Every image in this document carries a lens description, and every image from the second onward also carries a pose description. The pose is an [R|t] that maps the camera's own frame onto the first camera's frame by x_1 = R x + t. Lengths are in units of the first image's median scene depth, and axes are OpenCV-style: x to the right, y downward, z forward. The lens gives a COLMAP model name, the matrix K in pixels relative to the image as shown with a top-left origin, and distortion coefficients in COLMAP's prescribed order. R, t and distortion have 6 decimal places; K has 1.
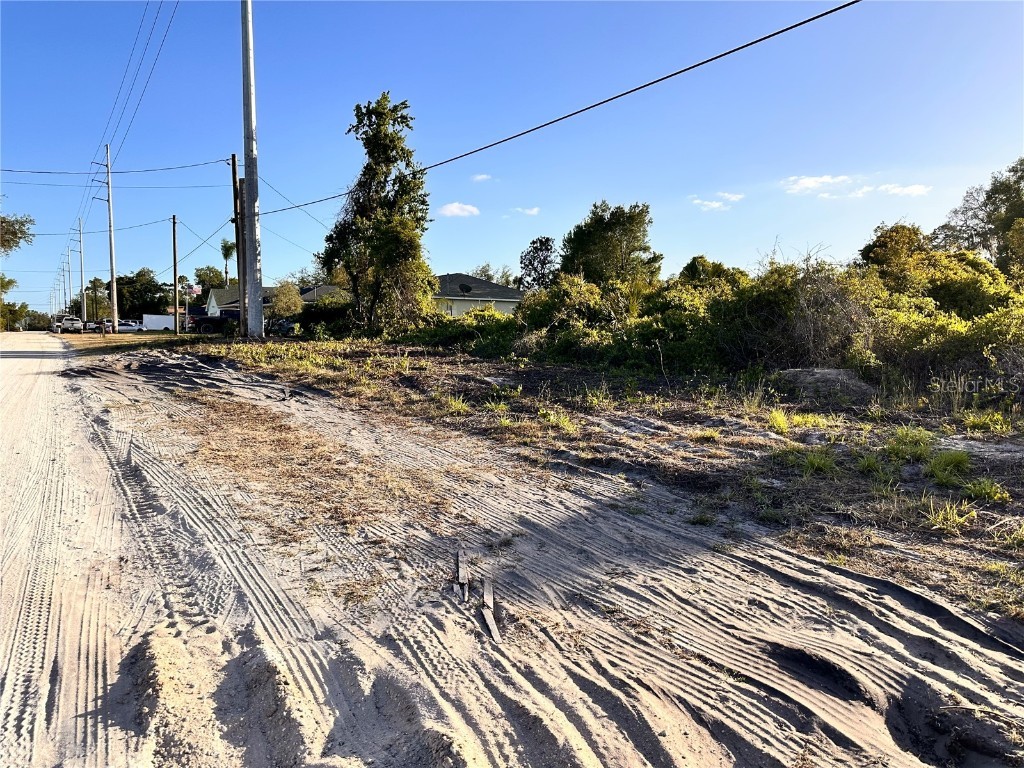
lens RADIAL K [[723.6, 0, 512.0], [0, 723.6, 384.0], [0, 0, 1]] dist [0.080765, -0.110908]
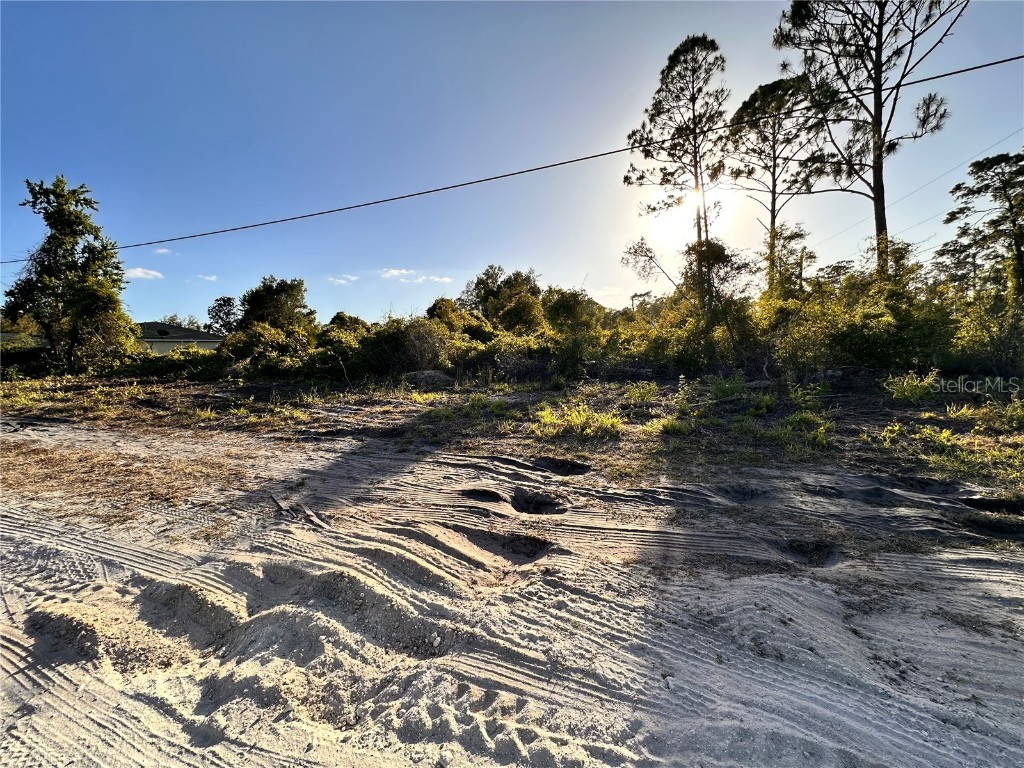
lens RADIAL K [[411.2, 0, 513.1], [0, 411.2, 382.5], [0, 0, 1]] dist [-0.000541, 0.000218]
pose [[0.791832, -0.092784, 0.603650, -0.113951], [0.094238, 0.995117, 0.029339, 0.000491], [-0.603424, 0.033656, 0.796710, -0.052330]]
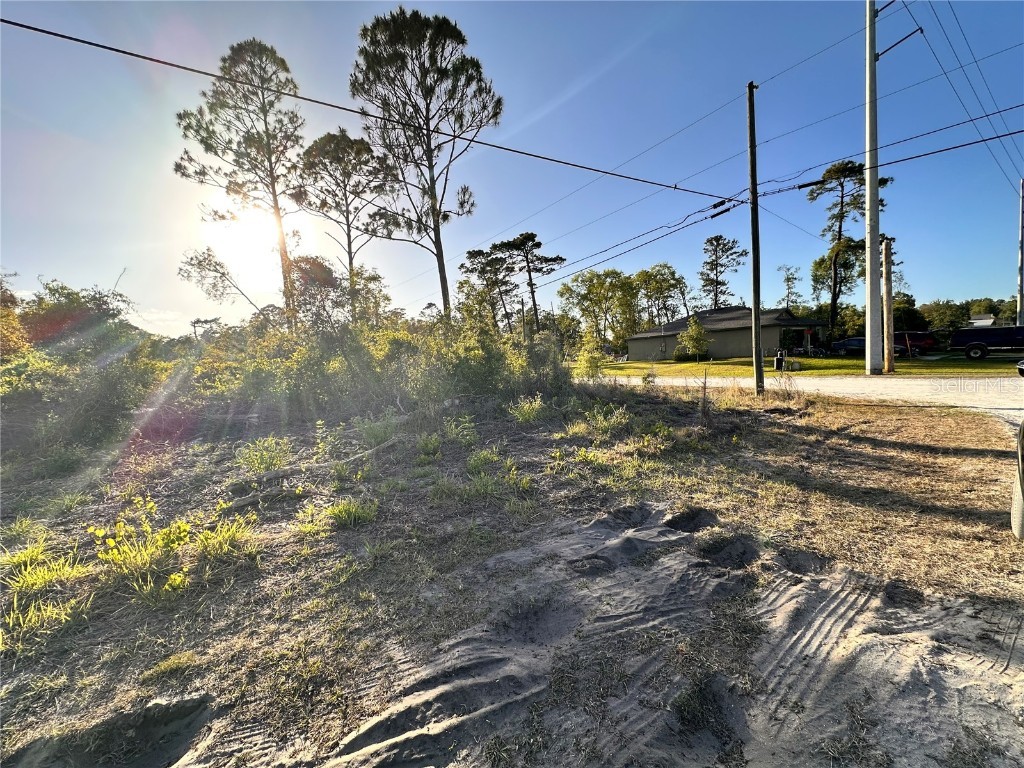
lens RADIAL K [[411.2, 0, 513.1], [0, 411.2, 382.5], [0, 0, 1]] dist [-0.000541, 0.000218]
pose [[-0.025180, -0.060732, 0.997836, 0.122587], [0.132002, 0.989211, 0.063538, -0.018629], [-0.990930, 0.133316, -0.016891, 0.192343]]
